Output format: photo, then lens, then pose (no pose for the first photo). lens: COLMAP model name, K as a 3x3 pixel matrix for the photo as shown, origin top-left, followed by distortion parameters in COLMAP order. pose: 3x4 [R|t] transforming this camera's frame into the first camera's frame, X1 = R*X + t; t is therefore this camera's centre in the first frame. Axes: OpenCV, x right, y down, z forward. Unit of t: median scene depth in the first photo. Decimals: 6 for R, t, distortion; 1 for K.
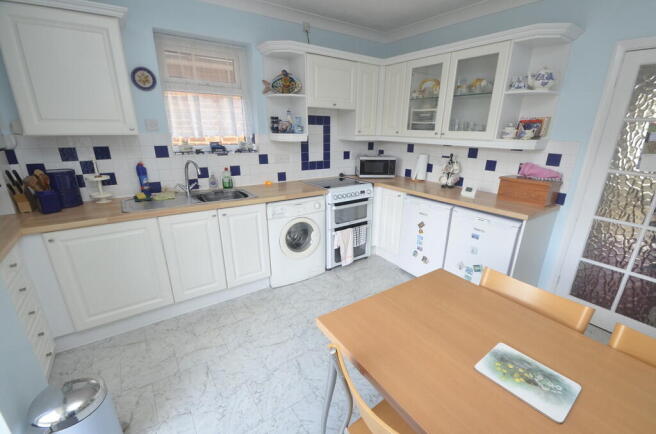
lens RADIAL K [[286.7, 0, 328.3], [0, 286.7, 226.2], [0, 0, 1]] dist [0.000898, -0.000033]
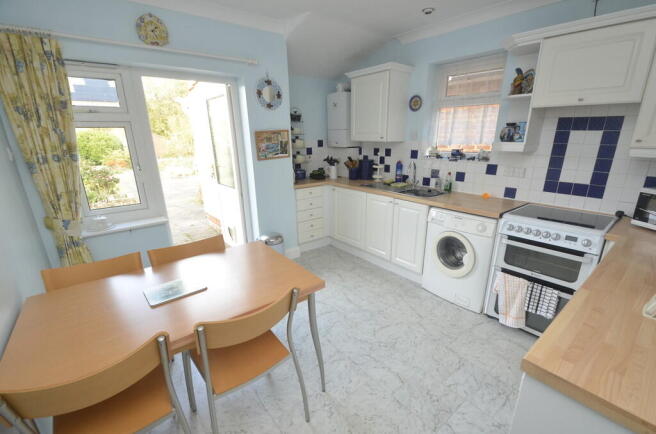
lens RADIAL K [[270.1, 0, 328.0], [0, 270.1, 217.0], [0, 0, 1]] dist [-0.000818, -0.000351]
pose [[0.099628, 0.275756, -0.956051, 0.642804], [-0.315542, 0.919994, 0.232474, -0.140485], [0.943667, 0.278513, 0.178670, 0.425218]]
